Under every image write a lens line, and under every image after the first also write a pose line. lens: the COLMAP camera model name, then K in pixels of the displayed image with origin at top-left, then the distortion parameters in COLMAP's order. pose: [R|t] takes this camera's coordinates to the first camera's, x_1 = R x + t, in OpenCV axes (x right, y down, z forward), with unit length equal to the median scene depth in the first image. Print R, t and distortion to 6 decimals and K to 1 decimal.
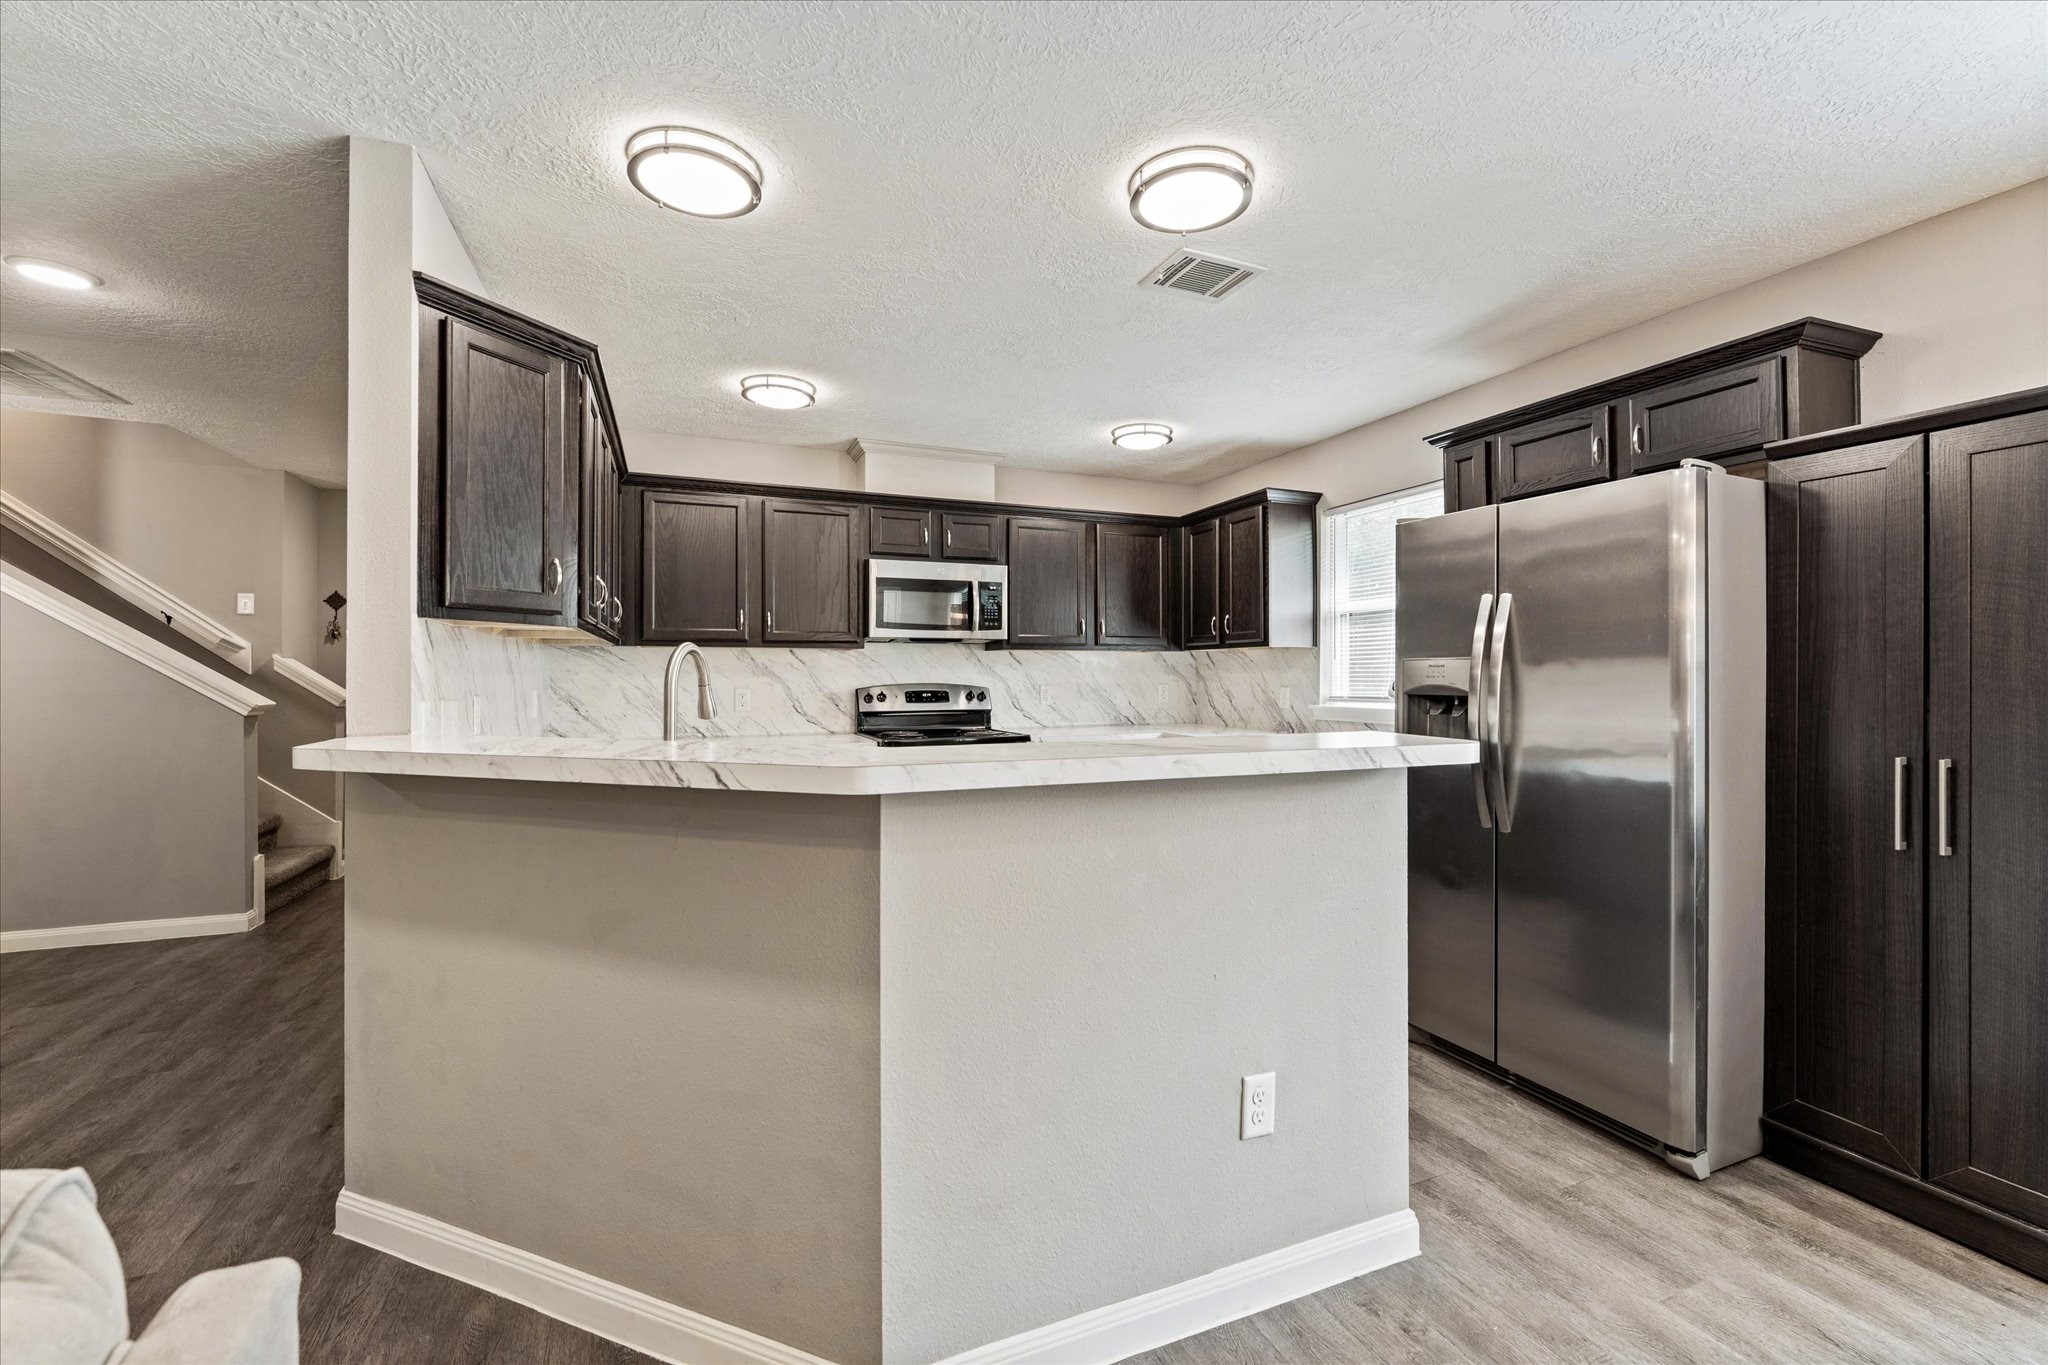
lens RADIAL K [[826.5, 0, 1027.3], [0, 826.5, 656.8], [0, 0, 1]] dist [-0.002838, -0.000488]
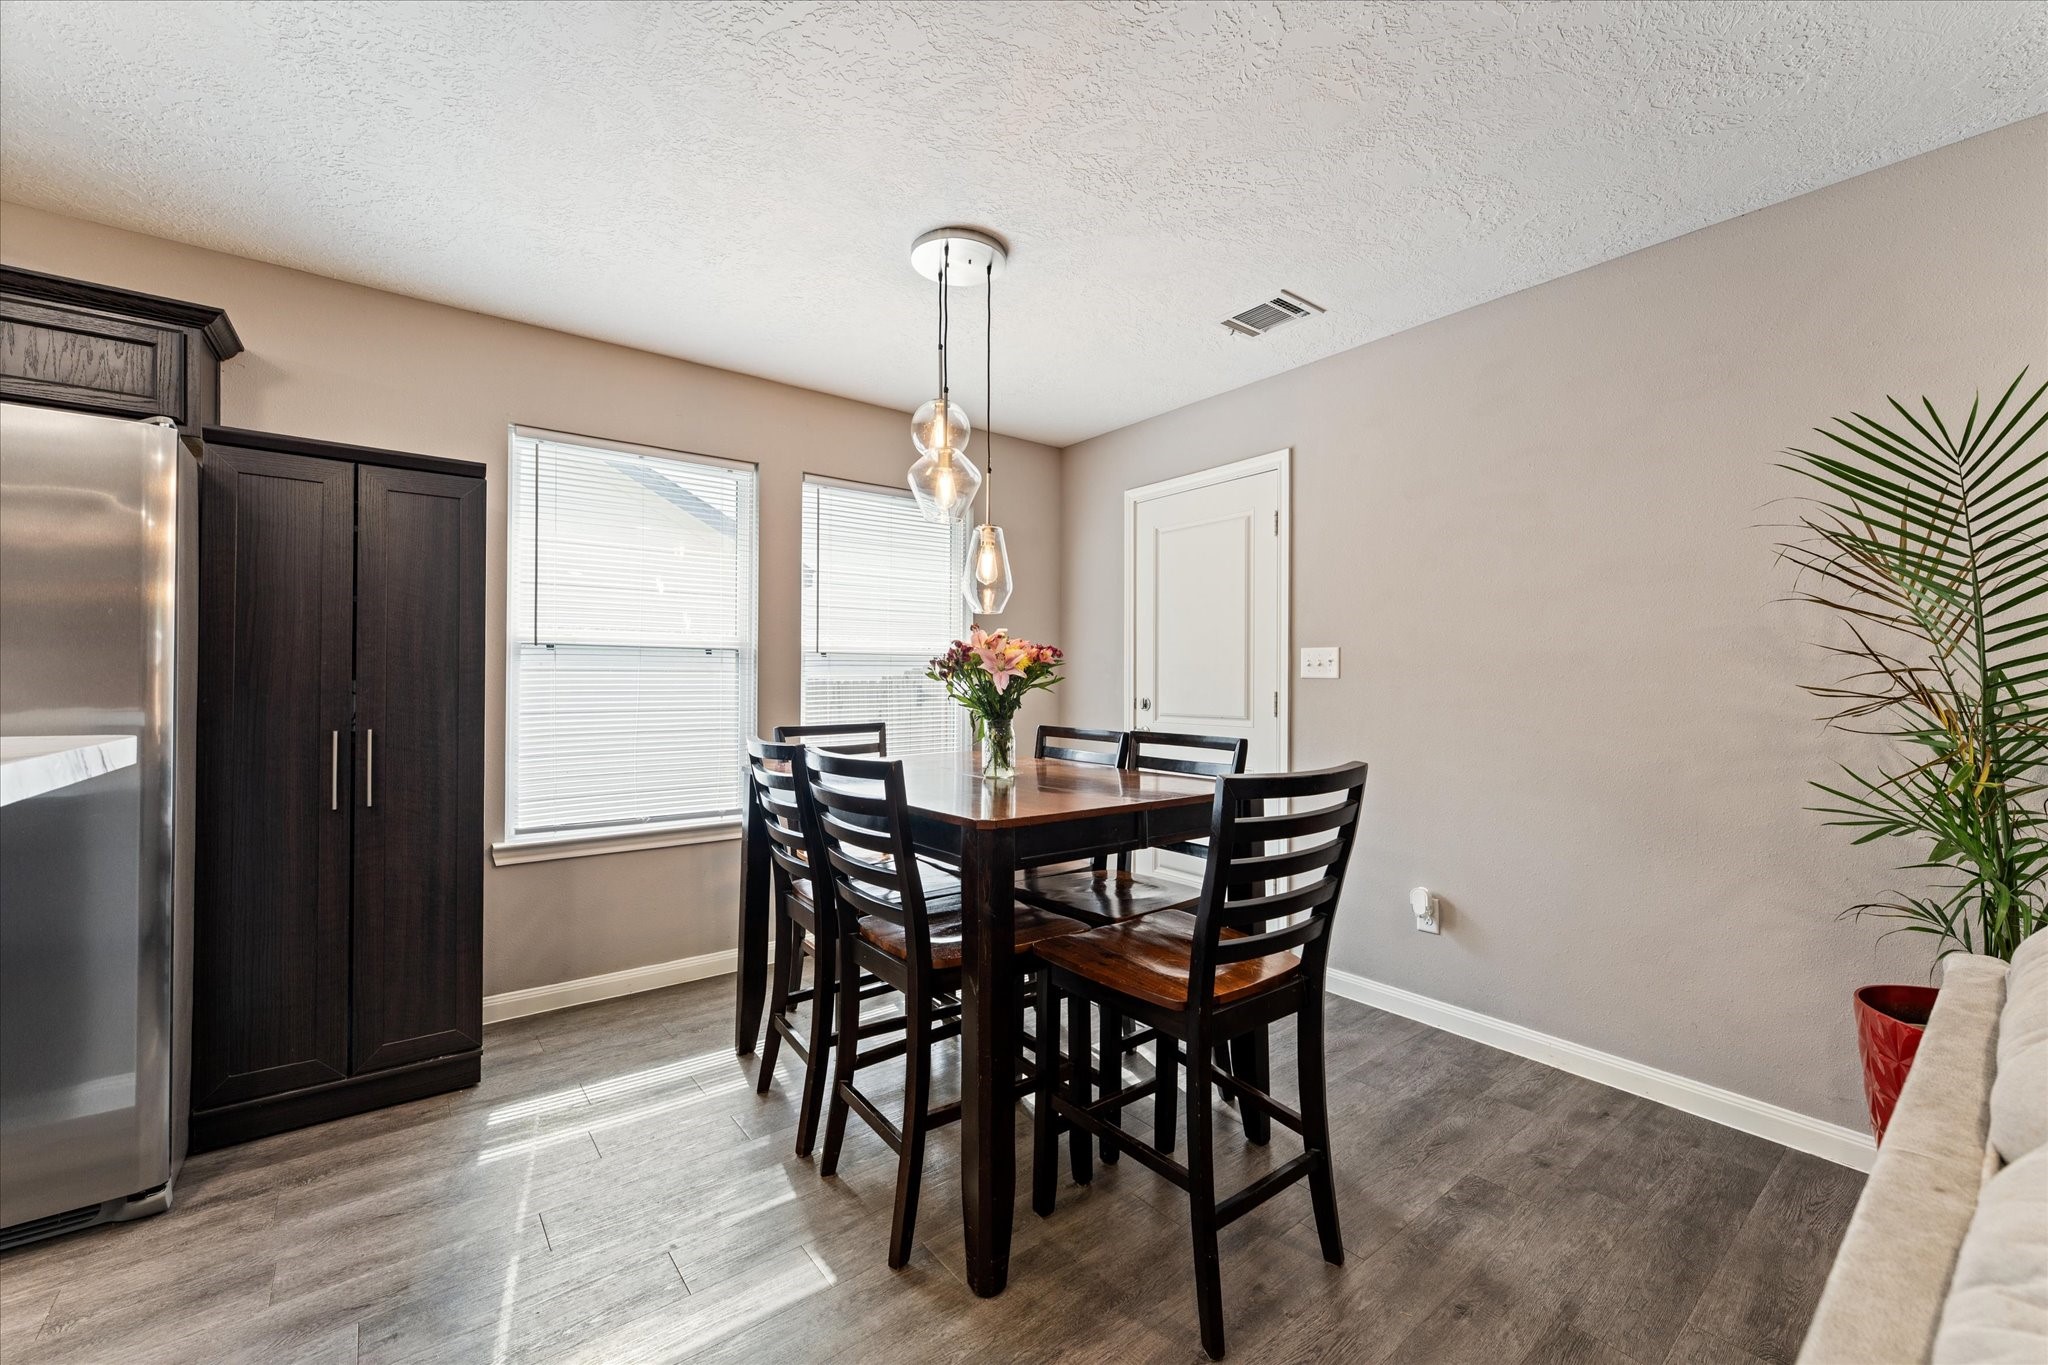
lens RADIAL K [[826.5, 0, 1021.3], [0, 826.5, 668.7], [0, 0, 1]] dist [-0.002838, -0.000488]
pose [[-0.263436, 0.015145, 0.964558, -0.143609], [-0.027065, 0.999367, -0.023083, 0.013985], [-0.964297, -0.032187, -0.262859, 0.154242]]
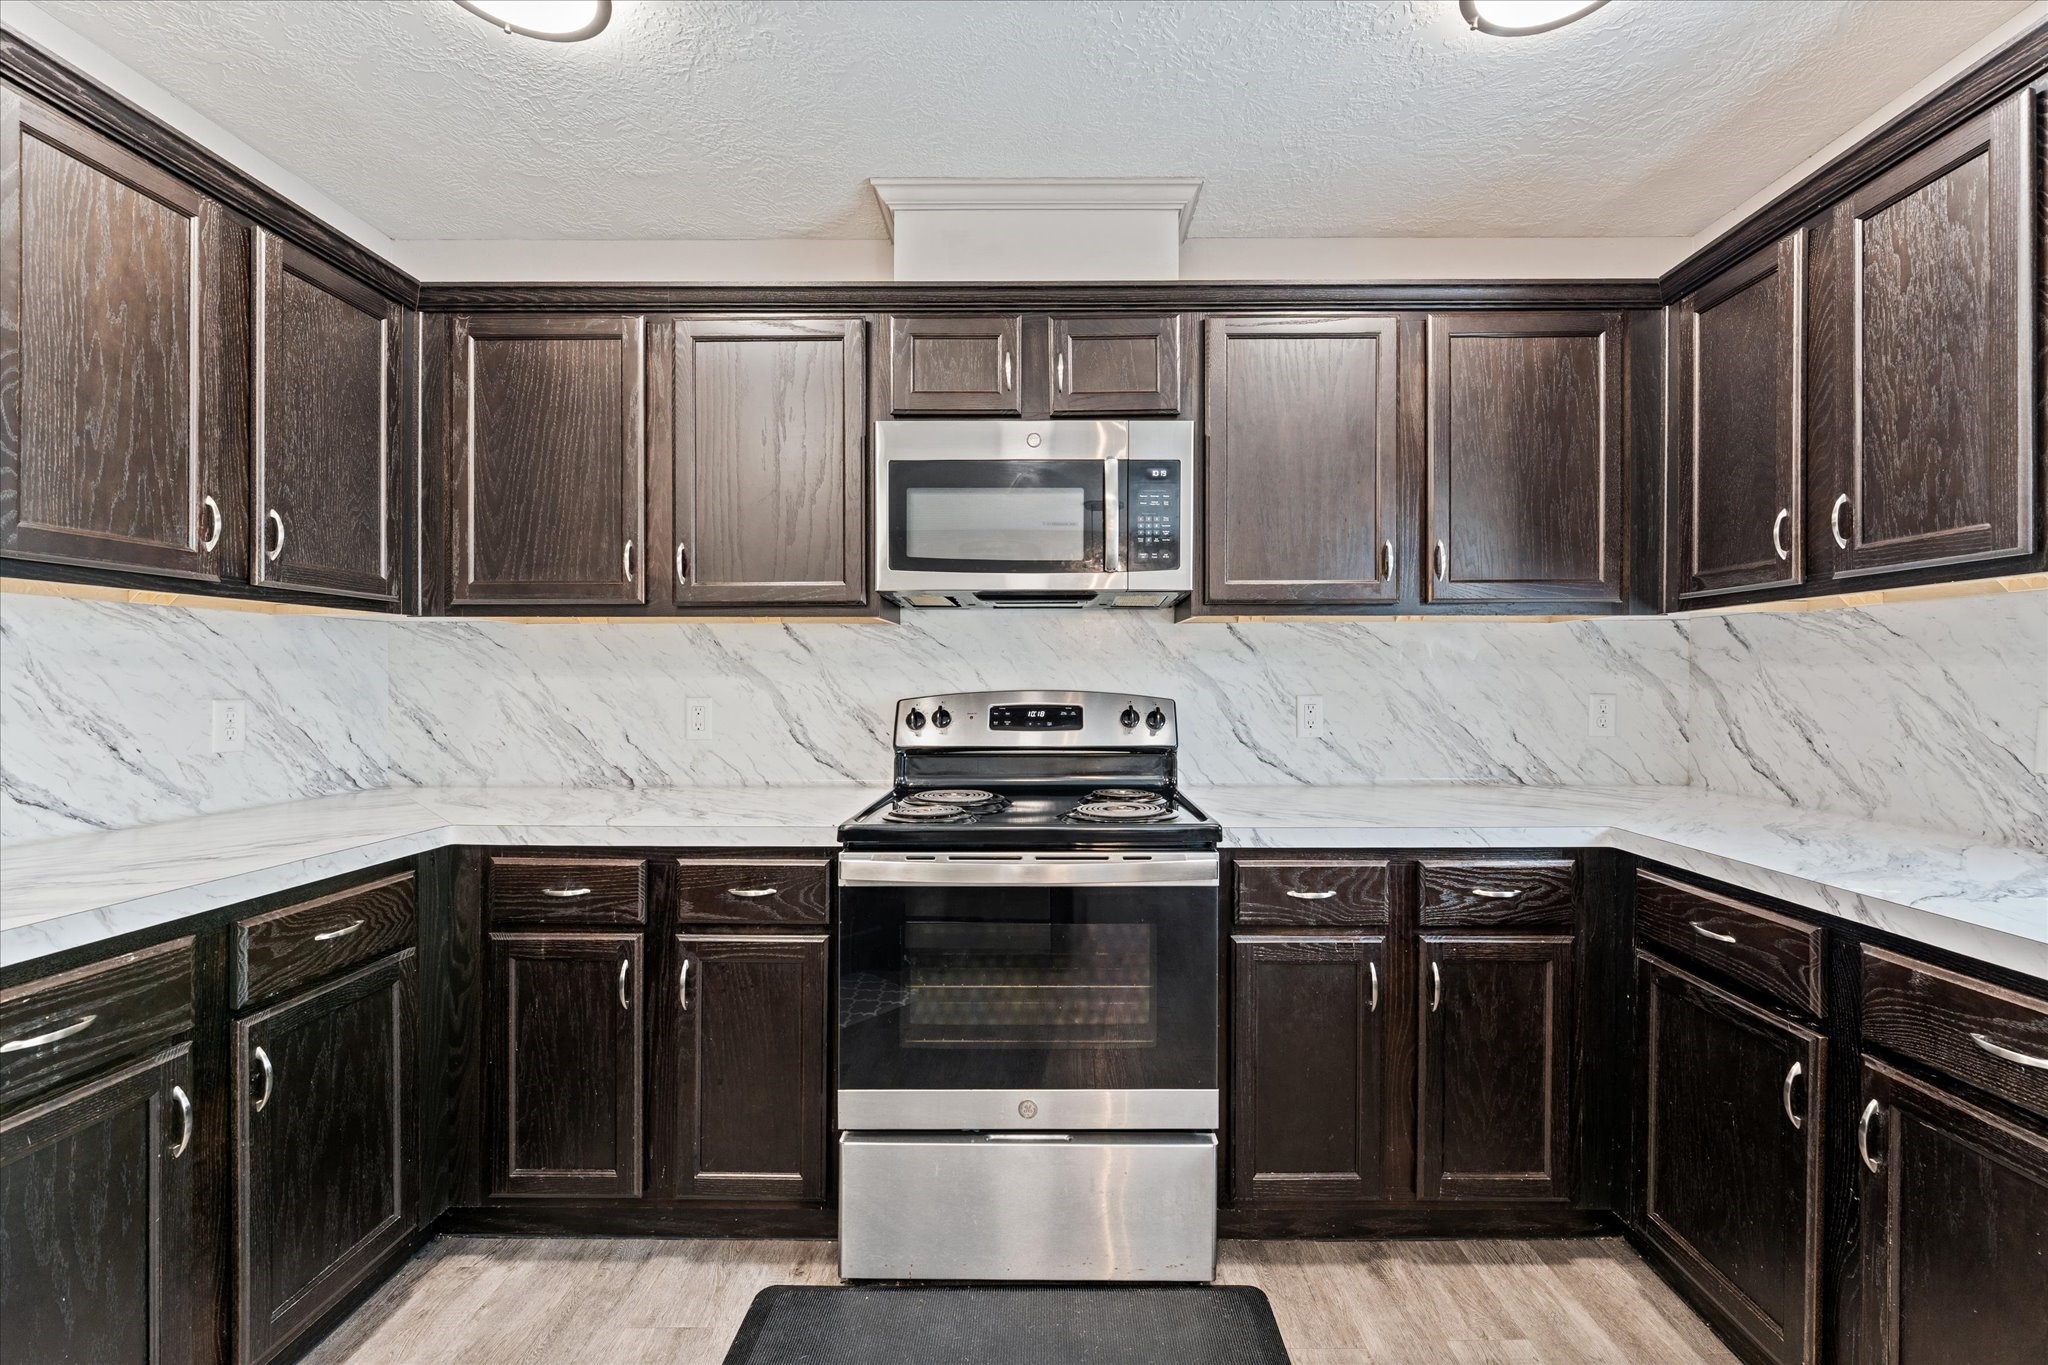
lens RADIAL K [[826.5, 0, 1049.0], [0, 826.5, 675.1], [0, 0, 1]] dist [-0.002838, -0.000488]
pose [[0.924555, 0.000145, -0.381048, 0.071846], [0.006953, 0.999827, 0.017252, 0.015617], [0.380984, -0.018600, 0.924394, 0.576171]]
